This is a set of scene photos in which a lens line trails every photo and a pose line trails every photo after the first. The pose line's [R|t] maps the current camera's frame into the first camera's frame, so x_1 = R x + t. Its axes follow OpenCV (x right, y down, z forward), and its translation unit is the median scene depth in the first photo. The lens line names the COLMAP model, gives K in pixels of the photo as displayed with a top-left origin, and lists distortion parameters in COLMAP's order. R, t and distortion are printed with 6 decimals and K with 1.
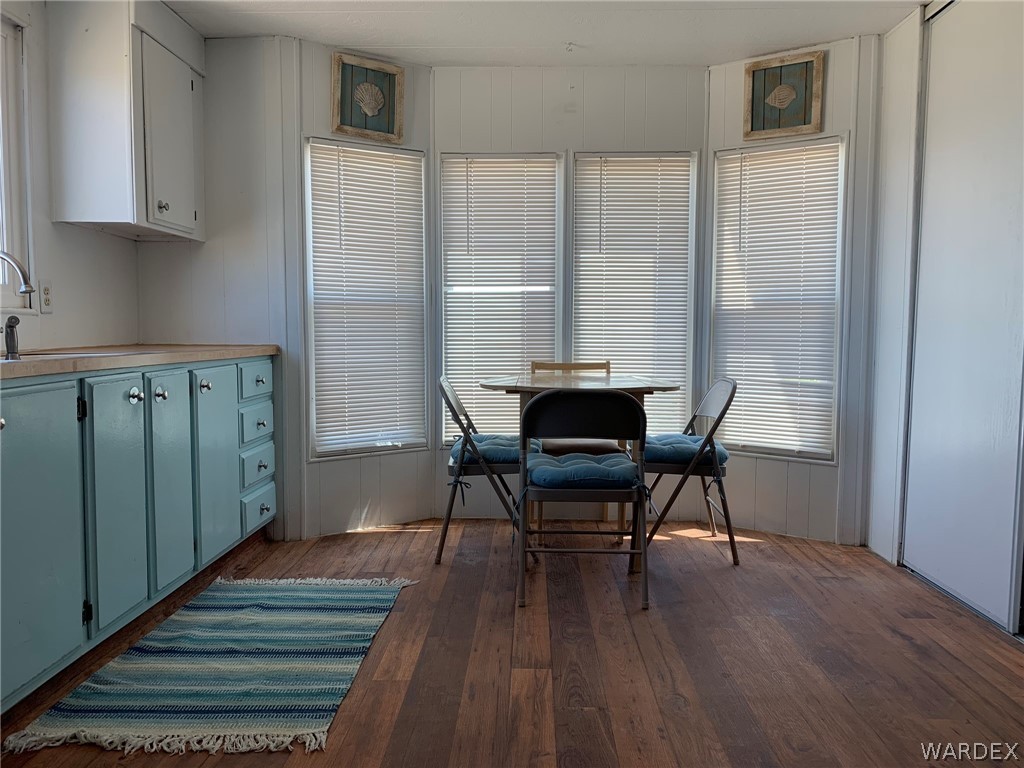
lens RADIAL K [[785.6, 0, 514.6], [0, 785.6, 381.4], [0, 0, 1]] dist [0.045341, -0.053373]
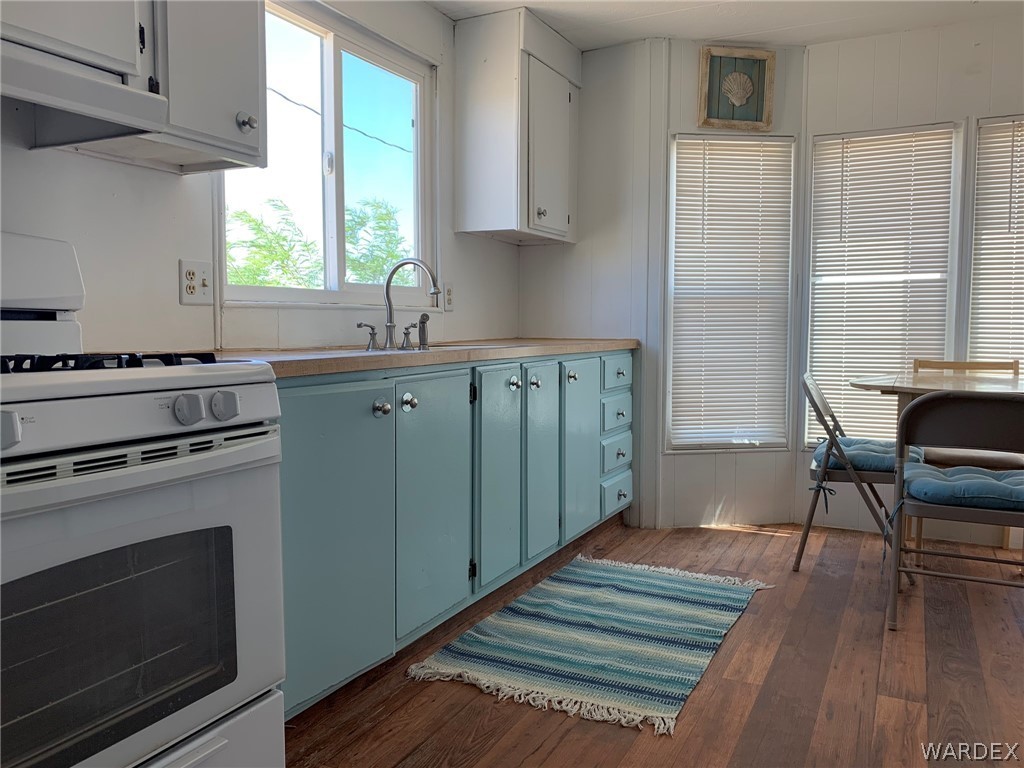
lens RADIAL K [[785.6, 0, 514.7], [0, 785.6, 380.2], [0, 0, 1]] dist [0.045341, -0.053373]
pose [[0.901717, 0.029442, -0.431323, 0.001523], [-0.027127, 0.999566, 0.011518, 0.000440], [0.431475, 0.001314, 0.902124, -0.004543]]
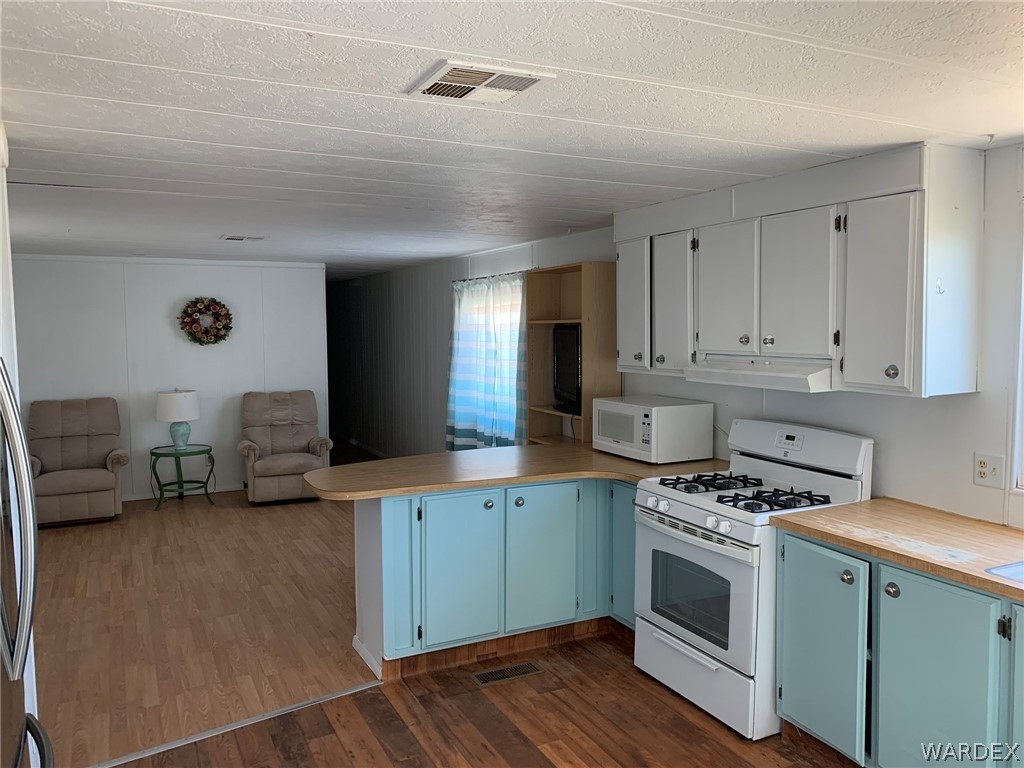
lens RADIAL K [[785.6, 0, 519.7], [0, 785.6, 383.3], [0, 0, 1]] dist [0.045341, -0.053373]
pose [[-0.878996, 0.044092, -0.474786, 0.376622], [-0.023496, 0.990501, 0.135485, -0.300341], [0.476250, 0.130246, -0.869610, 1.100942]]
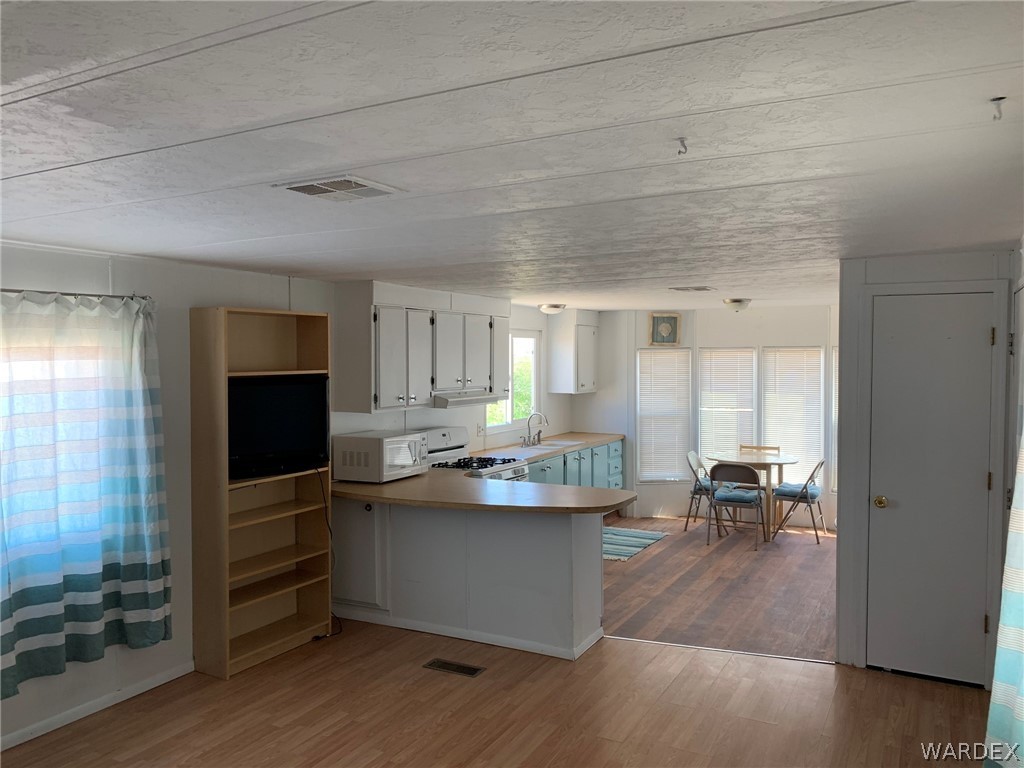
lens RADIAL K [[785.6, 0, 510.8], [0, 785.6, 378.1], [0, 0, 1]] dist [0.045341, -0.053373]
pose [[0.889646, 0.007726, -0.456586, 0.582193], [-0.026921, 0.999005, -0.035551, -0.148867], [0.455857, 0.043920, 0.888969, -1.556621]]
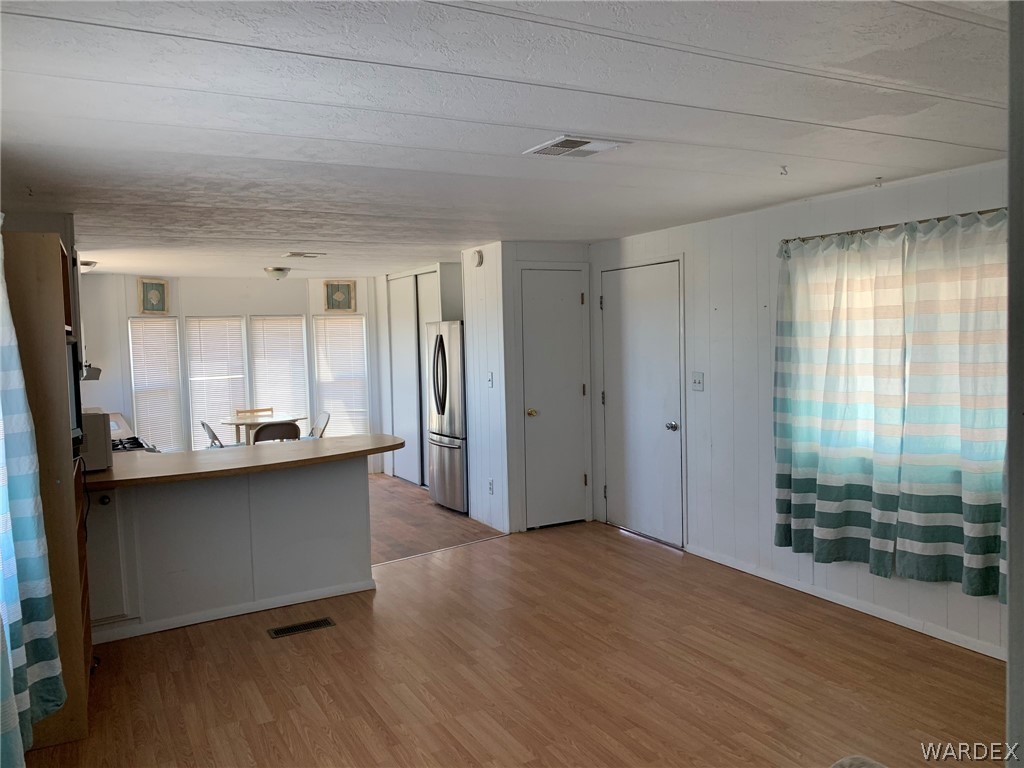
lens RADIAL K [[785.6, 0, 520.1], [0, 785.6, 381.0], [0, 0, 1]] dist [0.045341, -0.053373]
pose [[0.860432, -0.056177, 0.506459, -0.538389], [0.062892, 0.998013, 0.003852, -0.086467], [-0.505669, 0.028538, 0.862255, -1.722176]]
